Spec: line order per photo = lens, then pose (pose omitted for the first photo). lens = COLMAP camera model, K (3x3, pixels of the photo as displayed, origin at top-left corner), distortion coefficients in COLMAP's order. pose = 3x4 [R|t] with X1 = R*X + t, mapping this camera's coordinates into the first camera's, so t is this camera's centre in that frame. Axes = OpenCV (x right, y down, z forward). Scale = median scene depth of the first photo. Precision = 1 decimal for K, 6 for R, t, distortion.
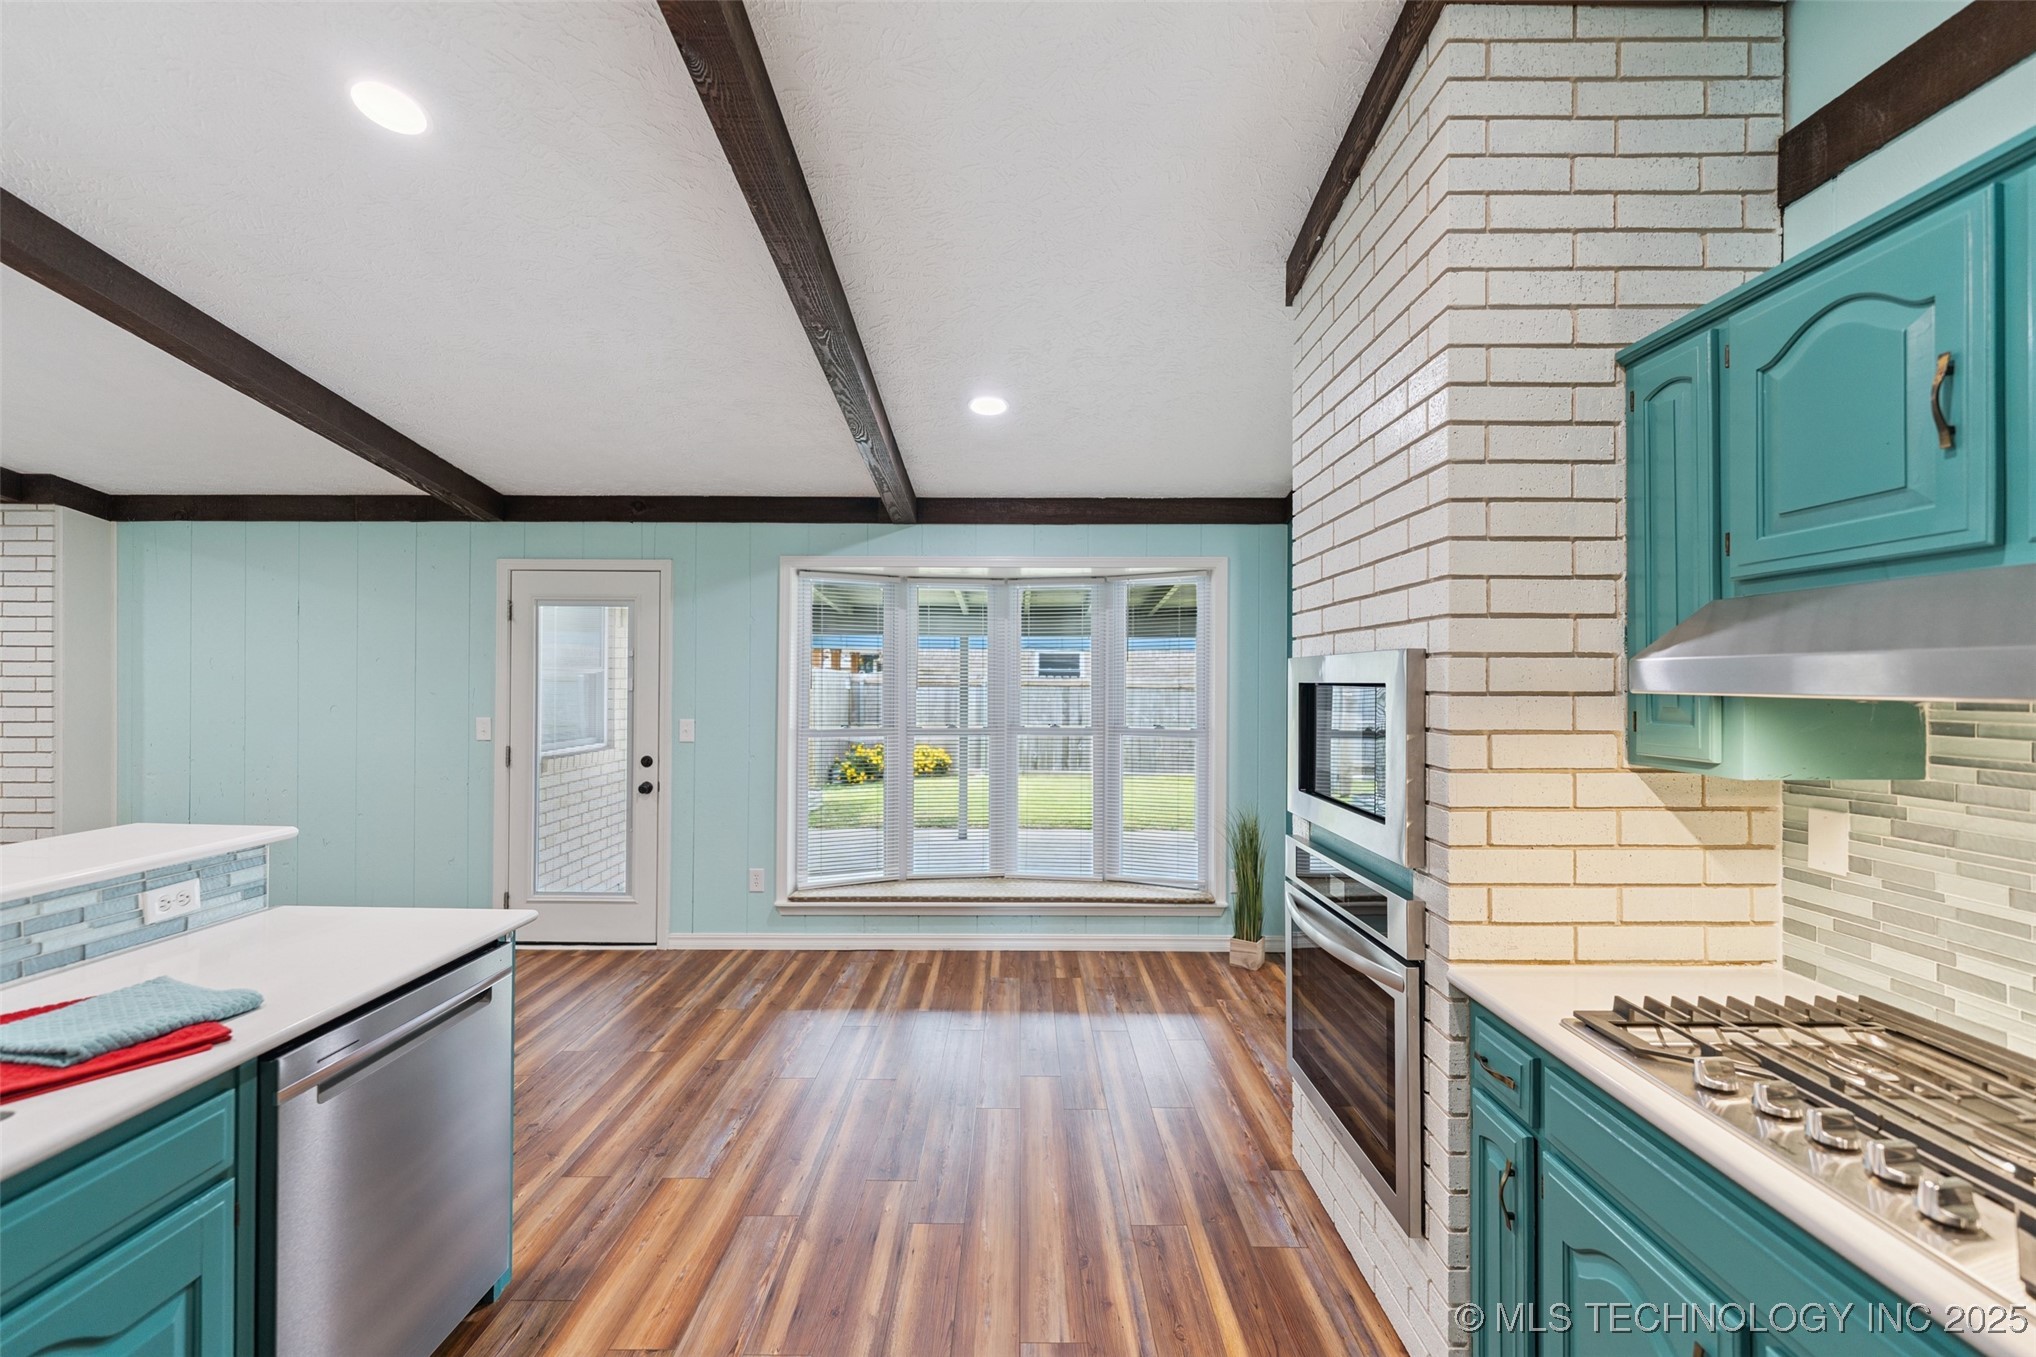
lens RADIAL K [[815.1, 0, 1018.2], [0, 815.1, 674.6], [0, 0, 1]] dist [0.001260, 0.000153]
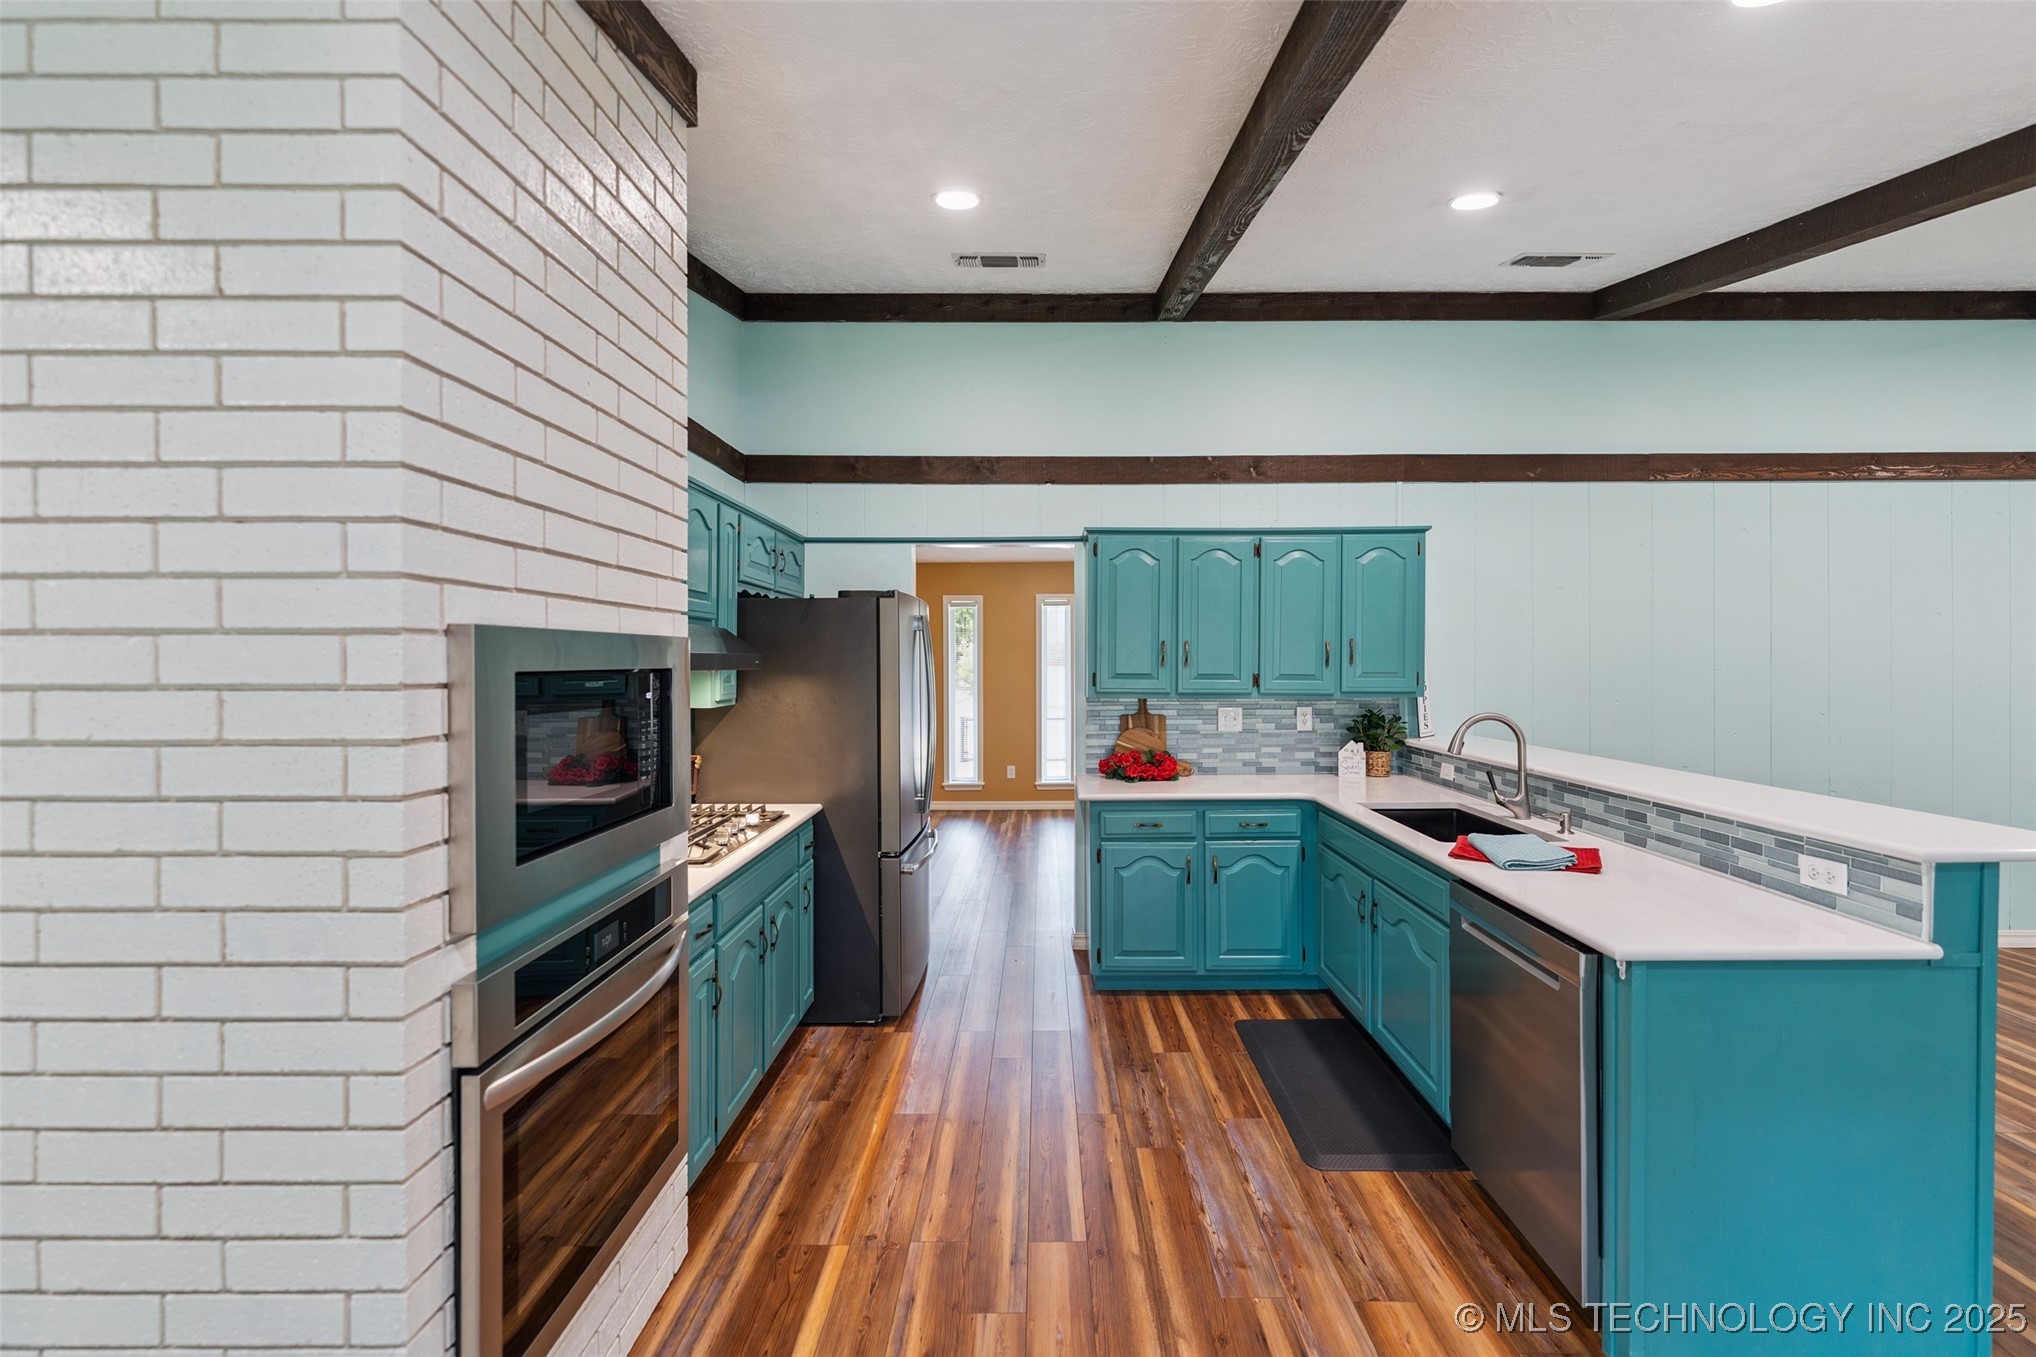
lens RADIAL K [[838.1, 0, 1038.9], [0, 838.1, 664.3], [0, 0, 1]] dist [0.001132, 0.000007]
pose [[-0.999995, -0.002322, 0.001924, -0.010382], [-0.002325, 0.999996, -0.001620, 0.005473], [-0.001920, -0.001625, -0.999997, 1.548343]]
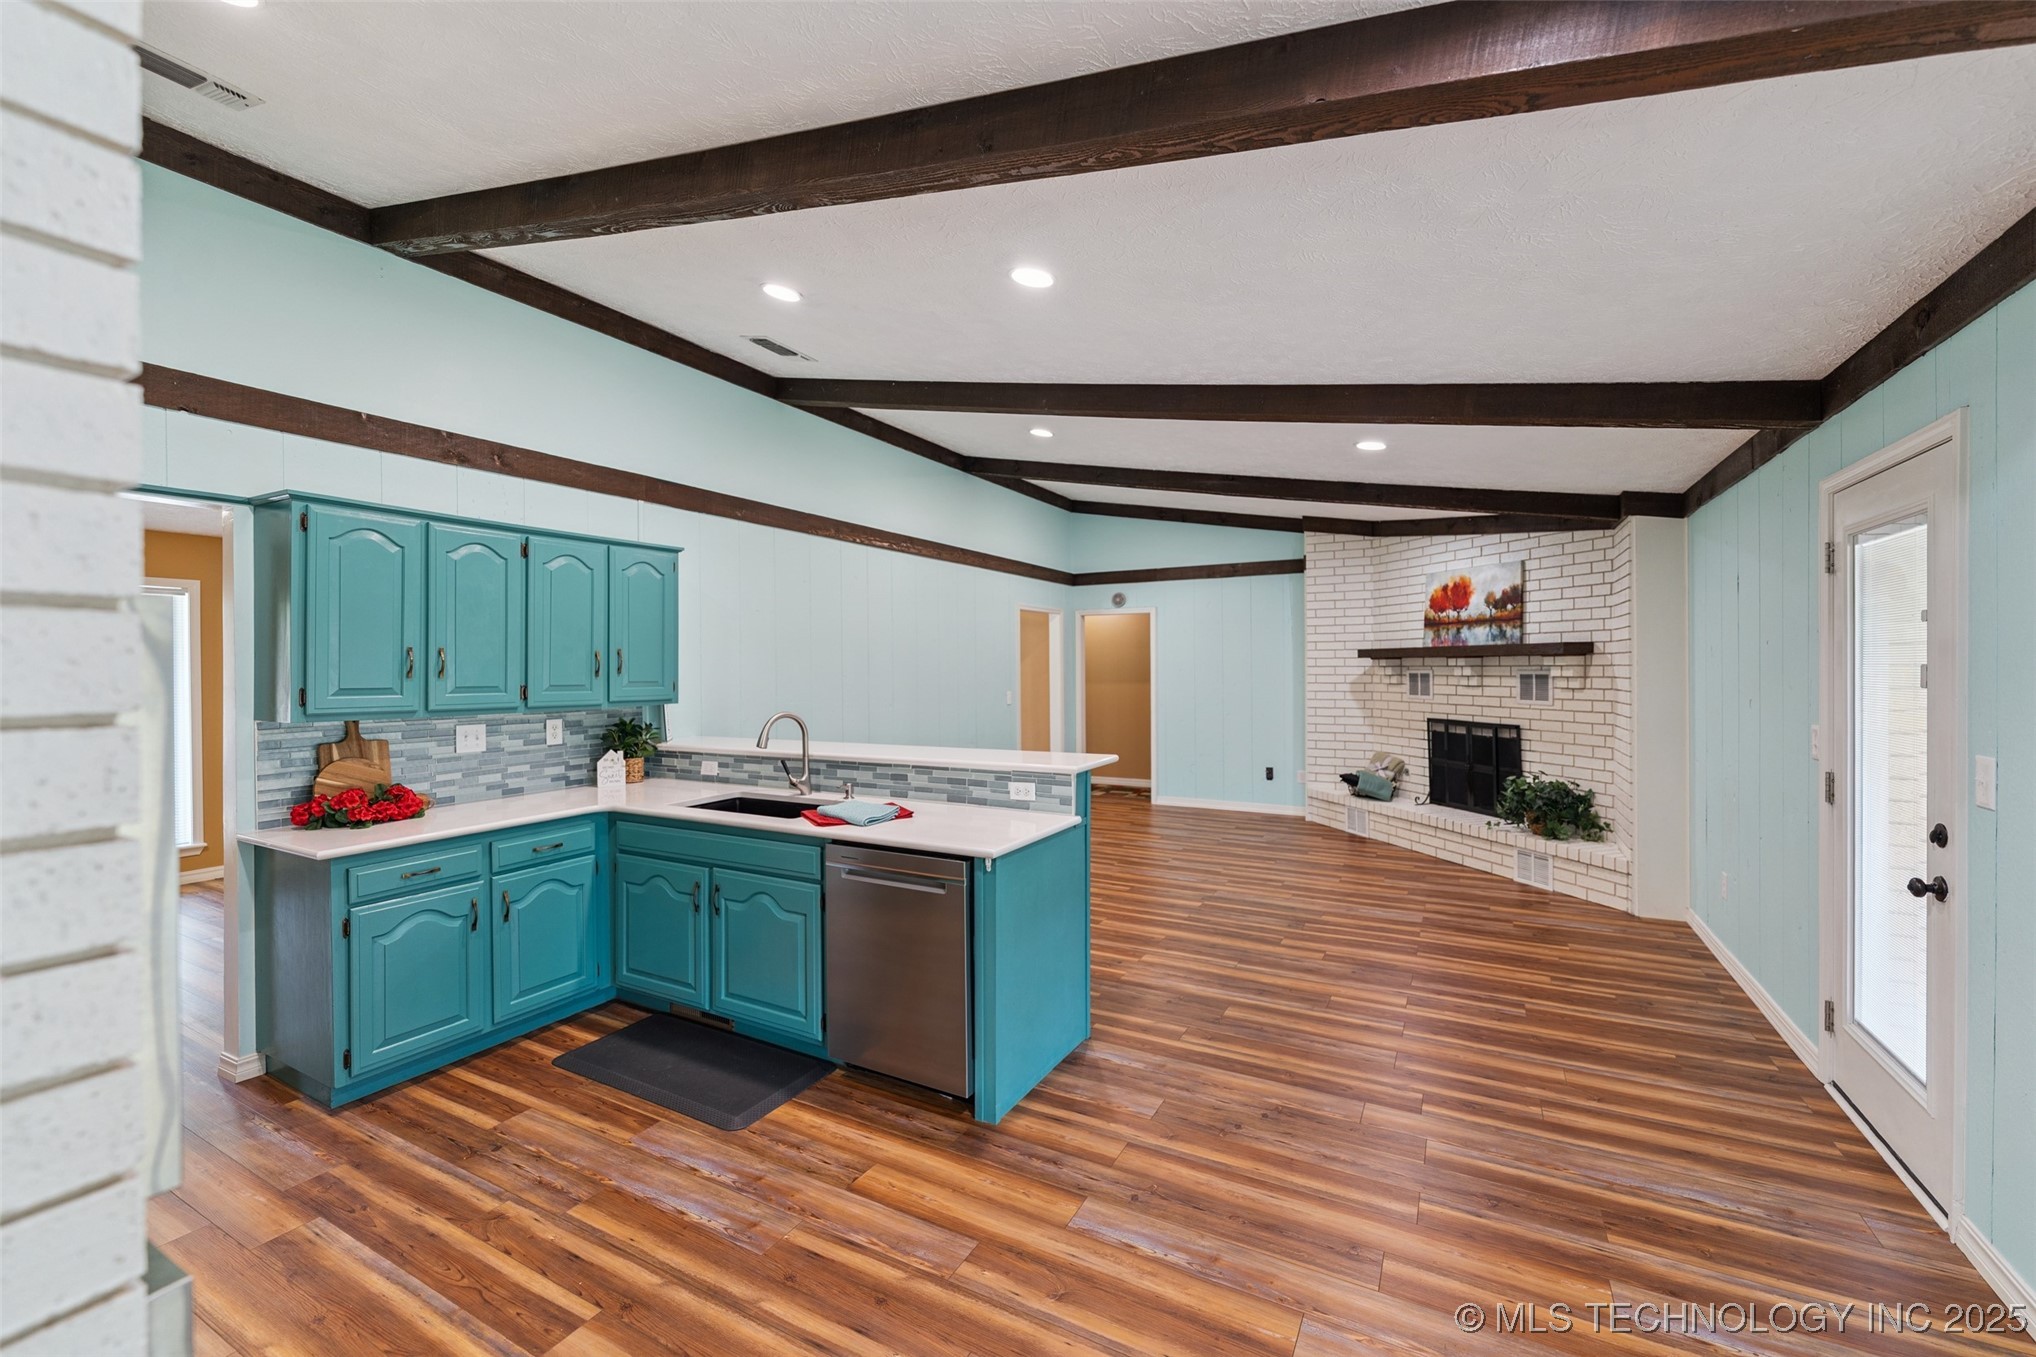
lens RADIAL K [[826.9, 0, 1025.4], [0, 826.9, 670.2], [0, 0, 1]] dist [0.000867, -0.000100]
pose [[-0.476173, 0.001325, -0.879351, 0.442974], [0.010619, 0.999935, -0.004244, 0.009146], [0.879288, -0.011359, -0.476156, 1.400661]]
